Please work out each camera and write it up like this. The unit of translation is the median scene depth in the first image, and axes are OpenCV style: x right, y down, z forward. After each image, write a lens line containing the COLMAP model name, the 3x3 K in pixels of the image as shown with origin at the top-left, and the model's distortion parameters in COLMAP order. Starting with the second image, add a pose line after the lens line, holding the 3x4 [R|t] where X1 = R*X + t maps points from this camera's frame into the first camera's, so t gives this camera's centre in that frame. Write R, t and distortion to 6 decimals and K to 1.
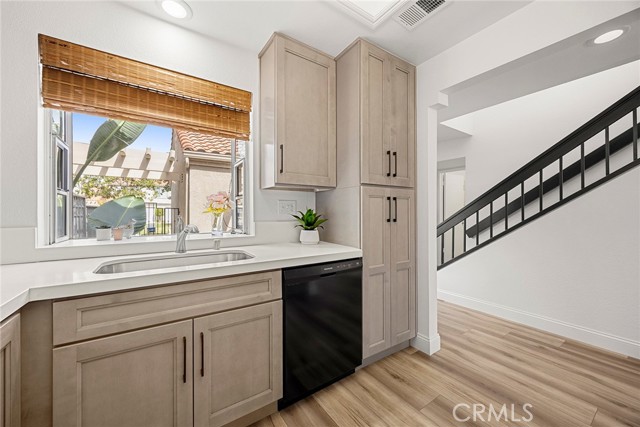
lens RADIAL K [[245.6, 0, 320.6], [0, 245.6, 212.4], [0, 0, 1]] dist [-0.003750, 0.000149]
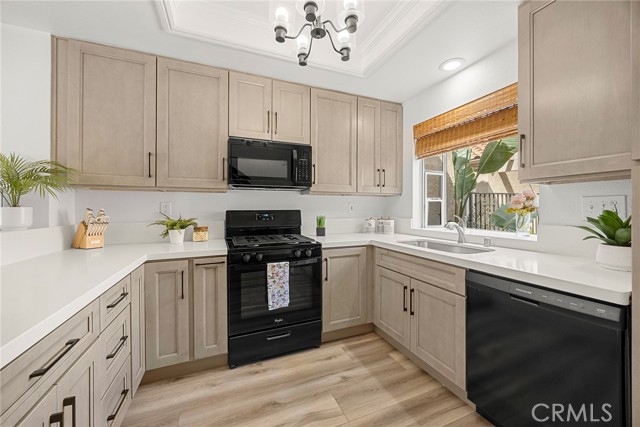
lens RADIAL K [[245.6, 0, 315.6], [0, 245.6, 209.0], [0, 0, 1]] dist [-0.003750, 0.000149]
pose [[-0.216869, 0.000098, -0.976201, 1.000059], [-0.004454, 0.999989, 0.001090, -0.020990], [0.976191, 0.004584, -0.216866, 0.601846]]
